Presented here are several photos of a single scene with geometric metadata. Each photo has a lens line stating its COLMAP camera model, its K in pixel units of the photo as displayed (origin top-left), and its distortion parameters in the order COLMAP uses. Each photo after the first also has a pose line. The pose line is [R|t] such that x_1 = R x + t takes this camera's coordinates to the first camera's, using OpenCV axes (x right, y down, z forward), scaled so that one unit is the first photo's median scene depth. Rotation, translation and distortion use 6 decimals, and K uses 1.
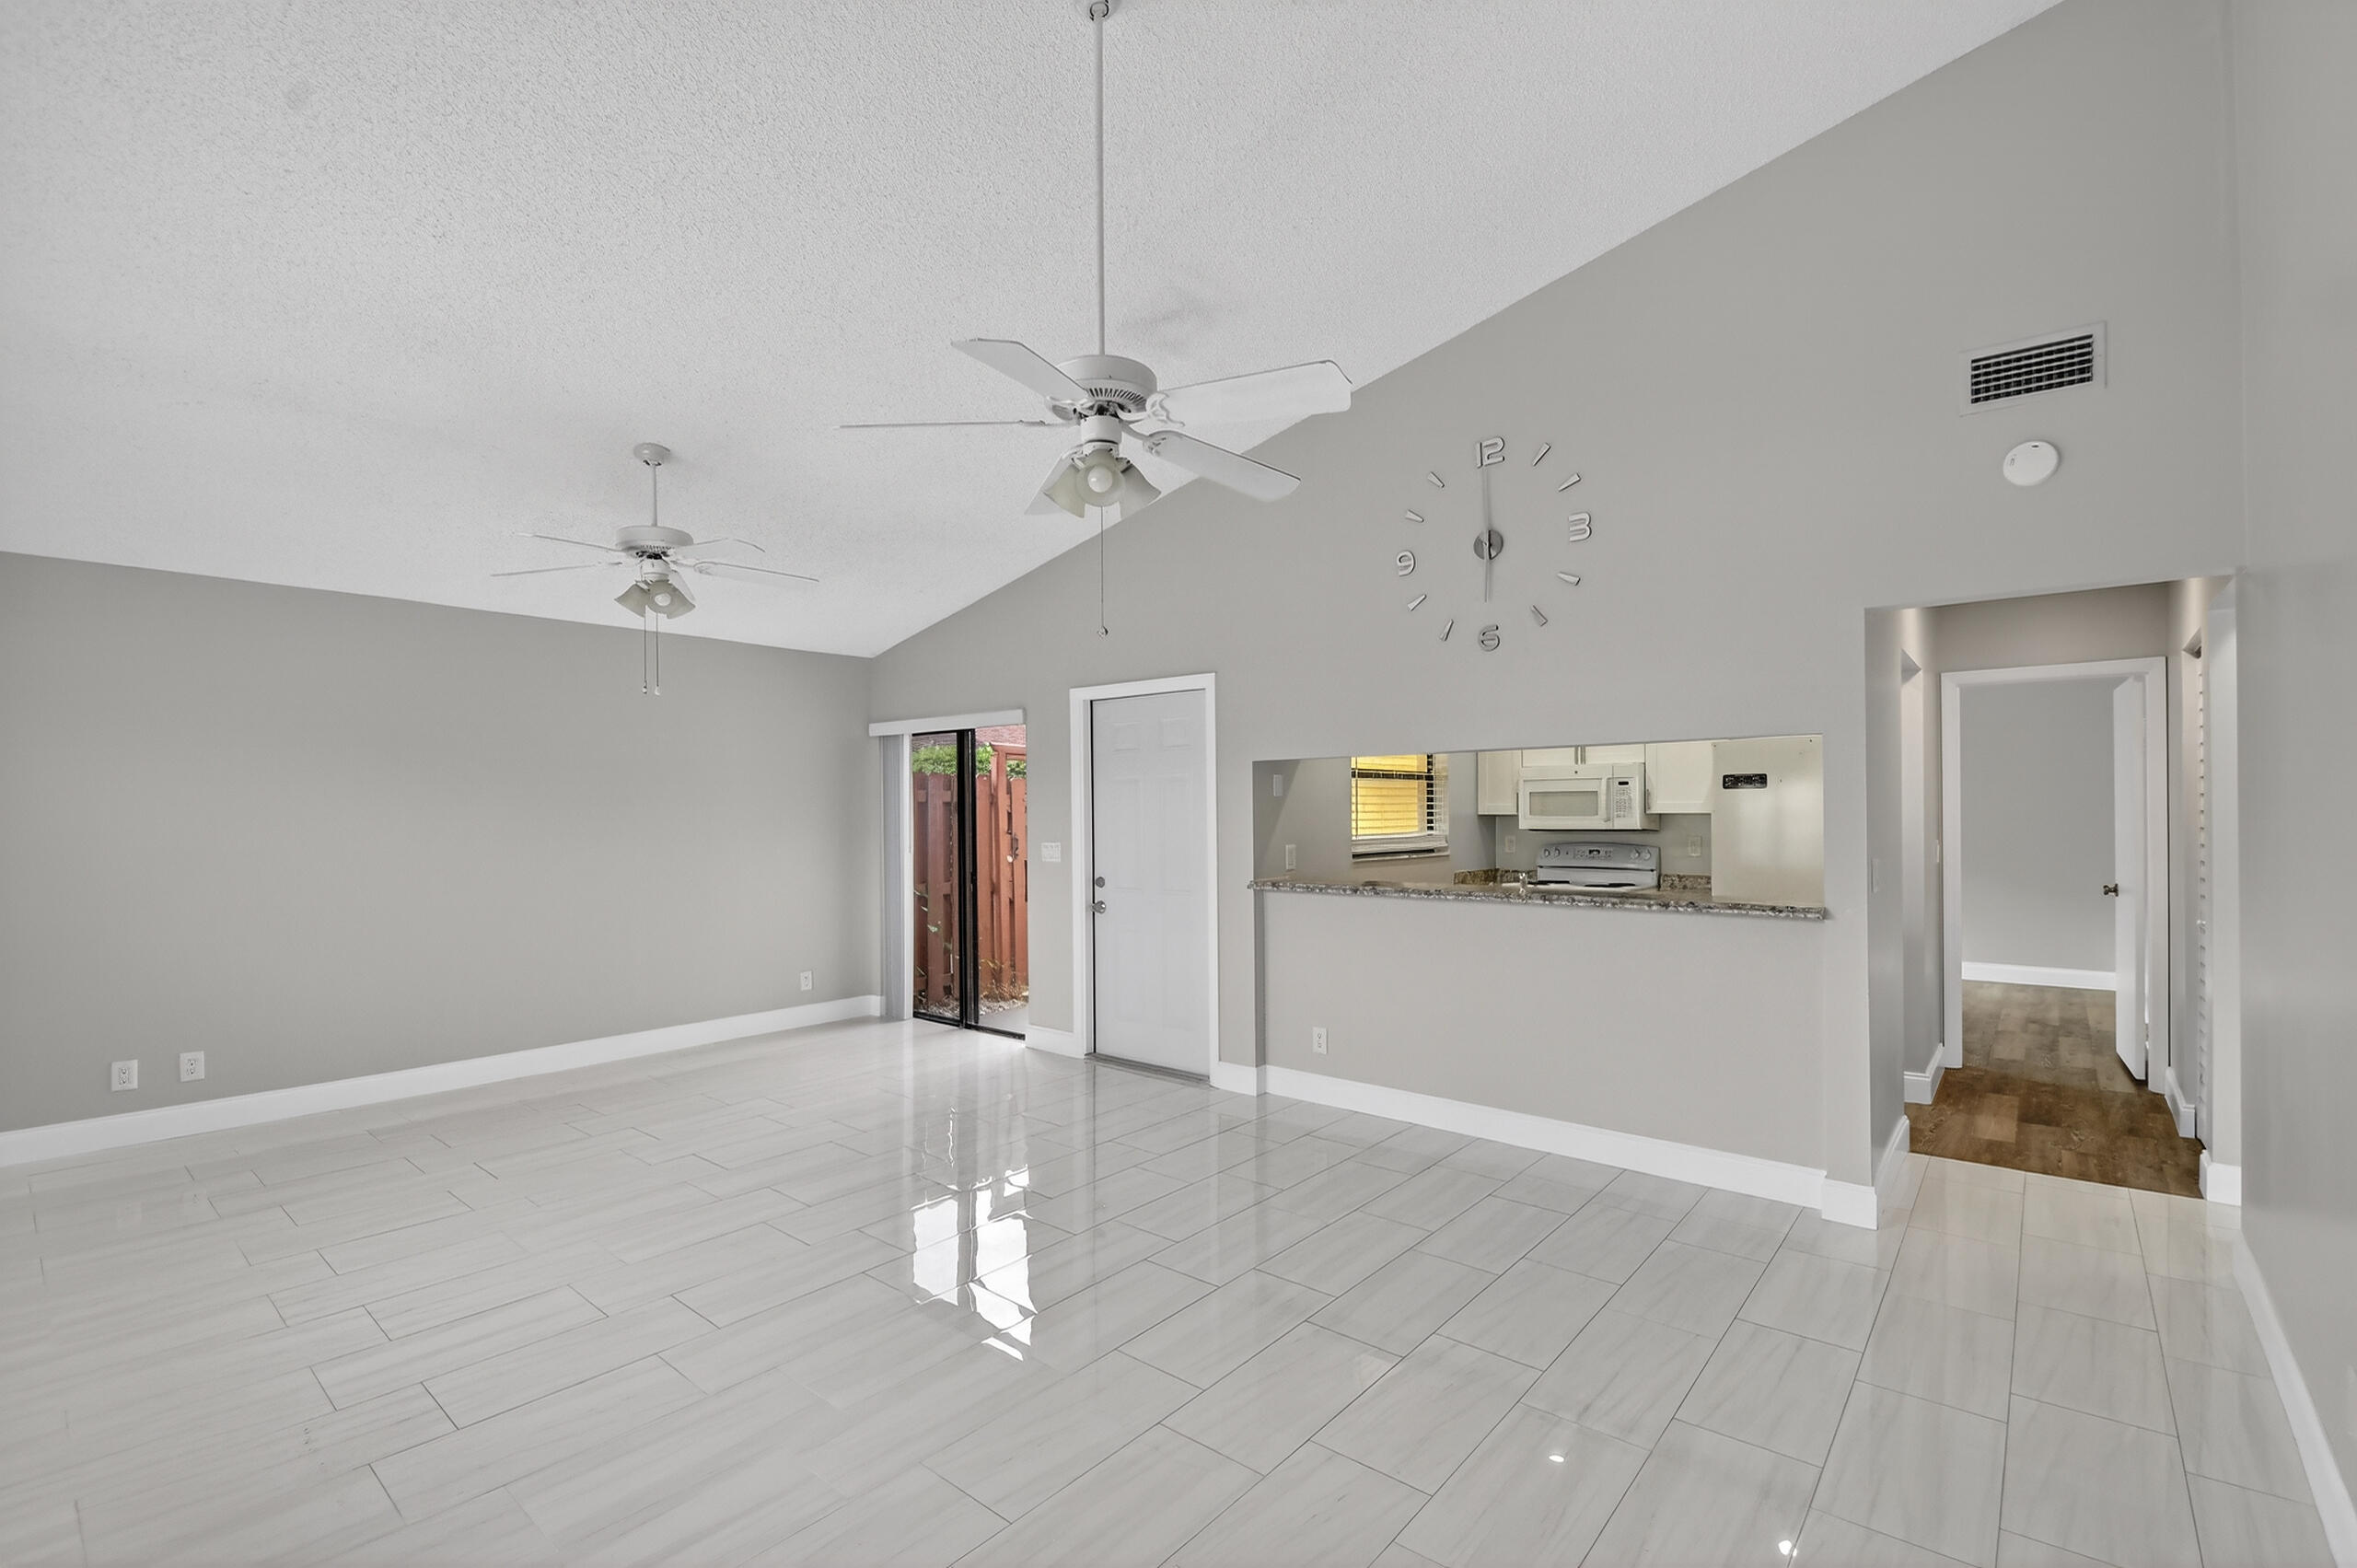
lens RADIAL K [[1042.7, 0, 1189.8], [0, 1042.7, 807.6], [0, 0, 1]] dist [0.014257, -0.016314]
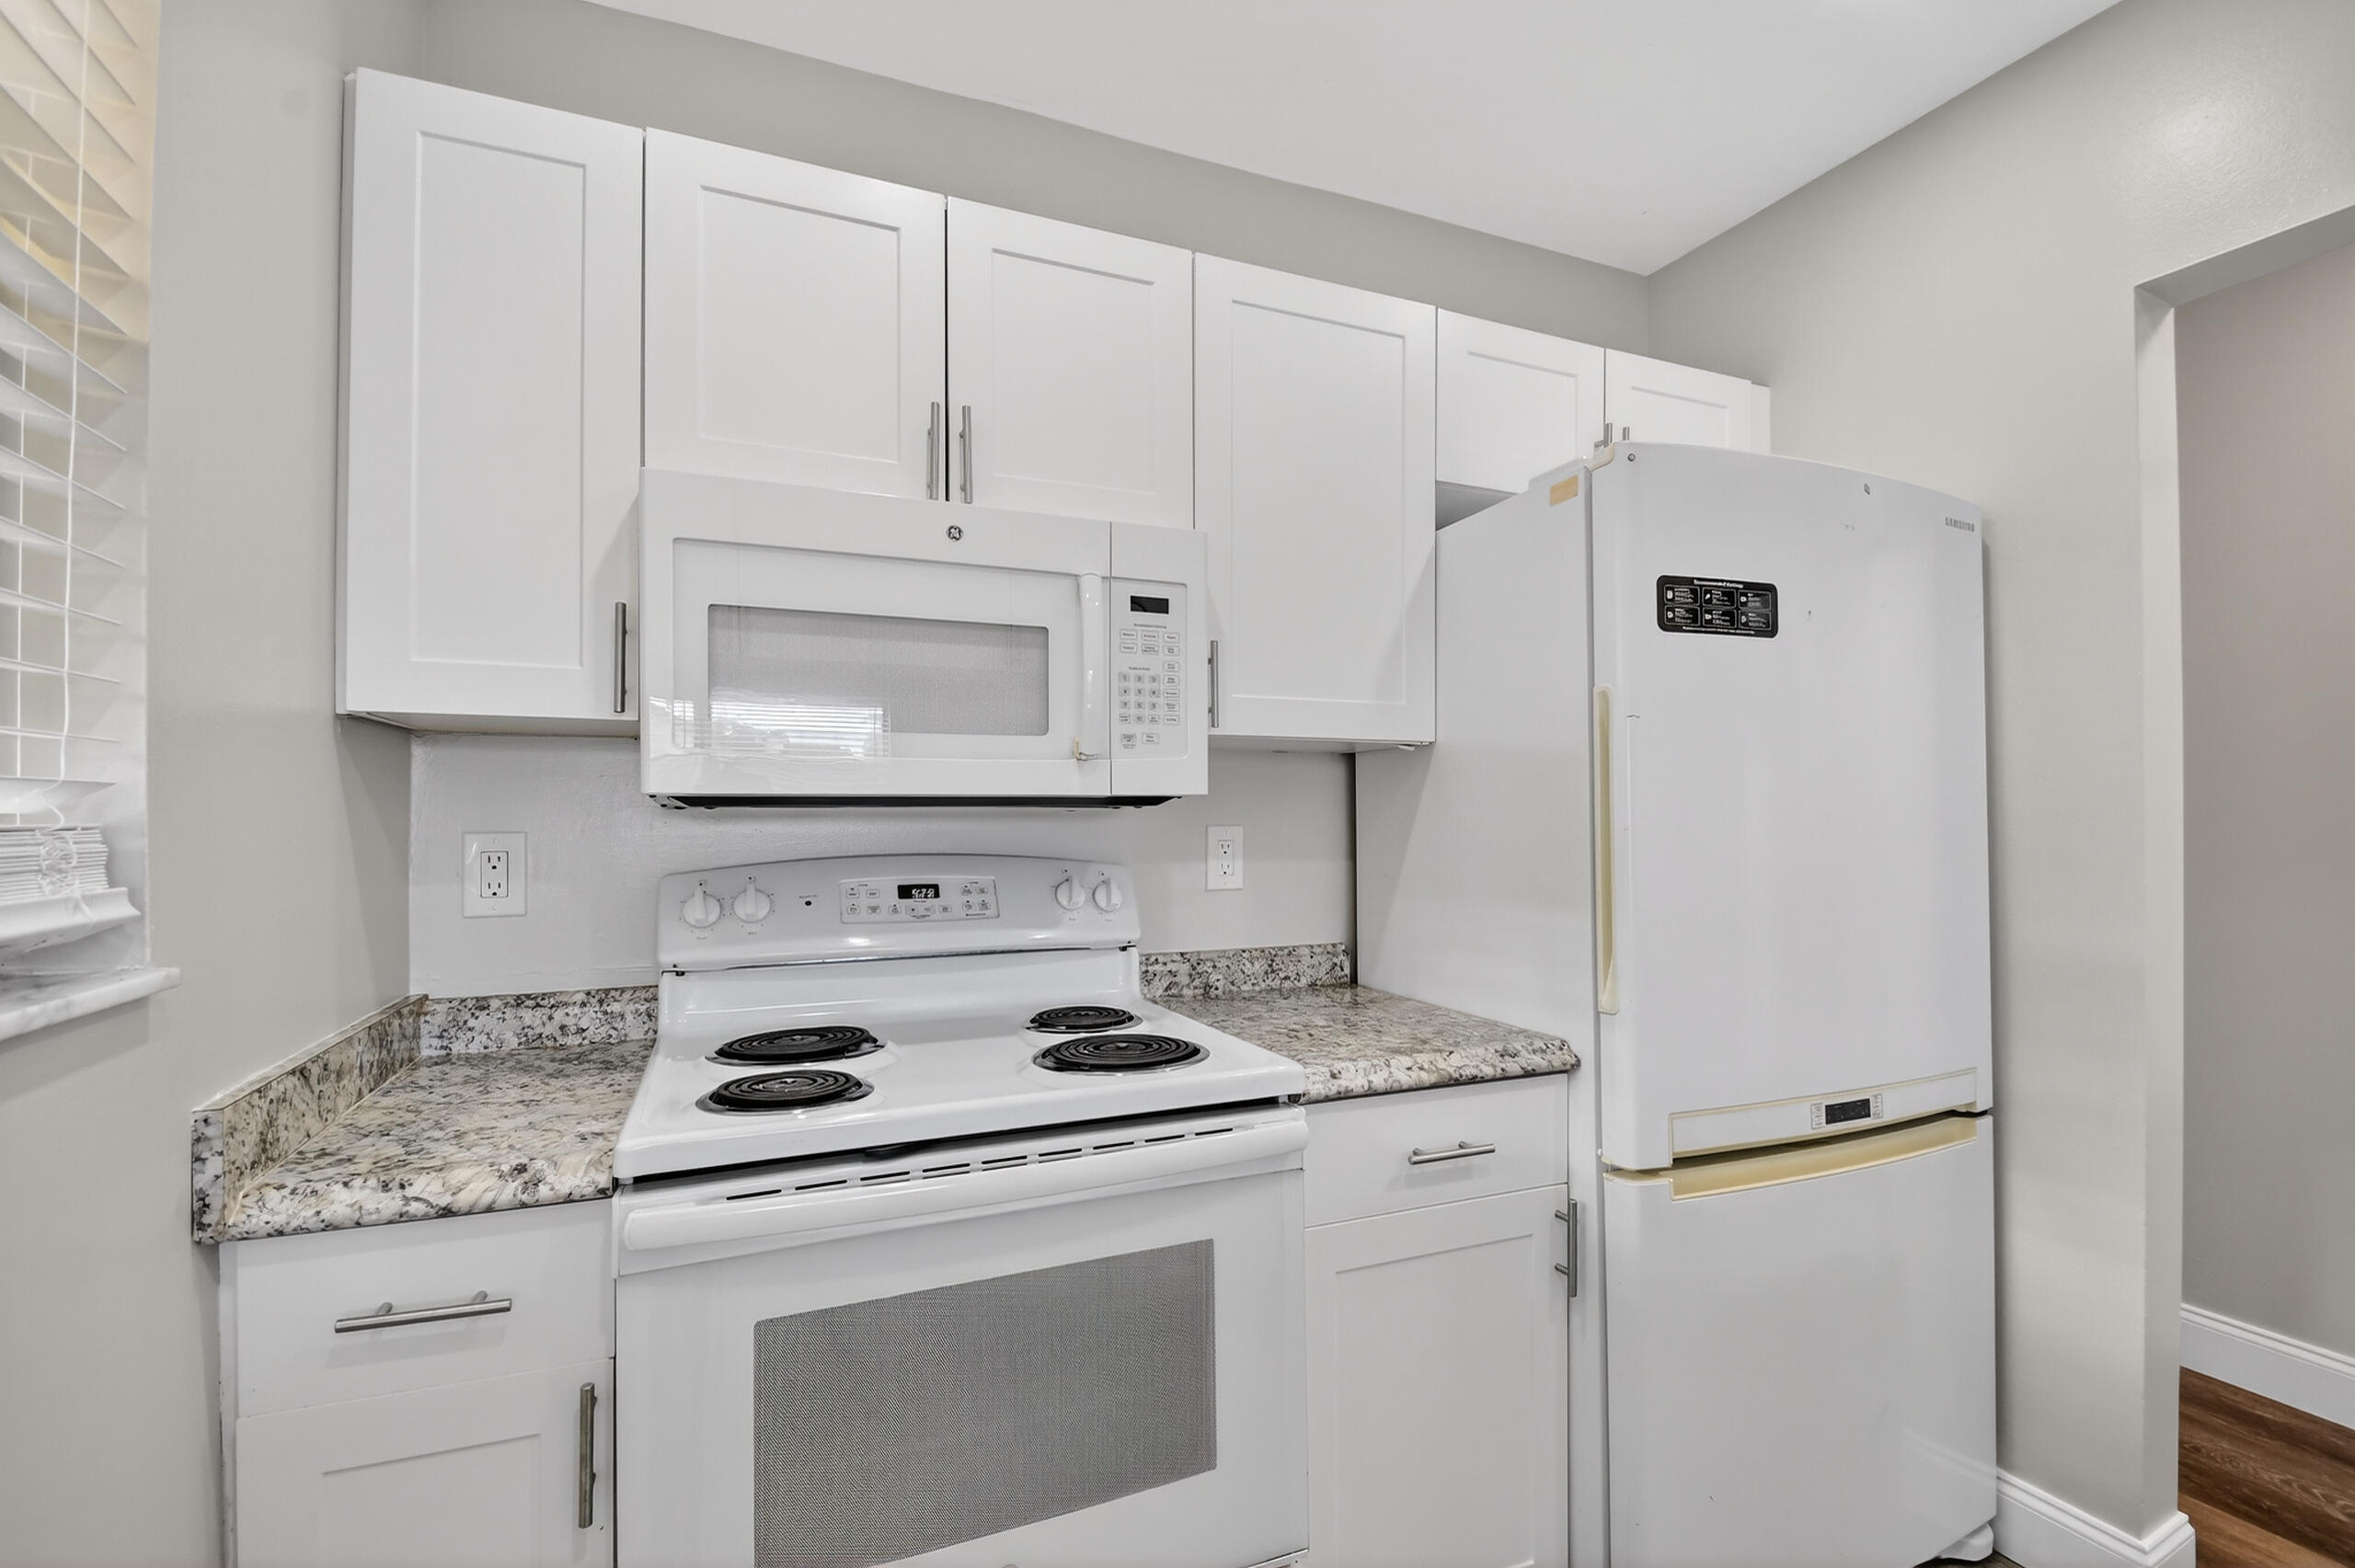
lens RADIAL K [[1041.7, 0, 1188.7], [0, 1041.7, 807.5], [0, 0, 1]] dist [0.014257, -0.016314]
pose [[0.435432, 0.019836, 0.900003, 0.235154], [-0.005676, 0.999798, -0.019290, 0.031849], [-0.900204, 0.003291, 0.435457, 1.021720]]
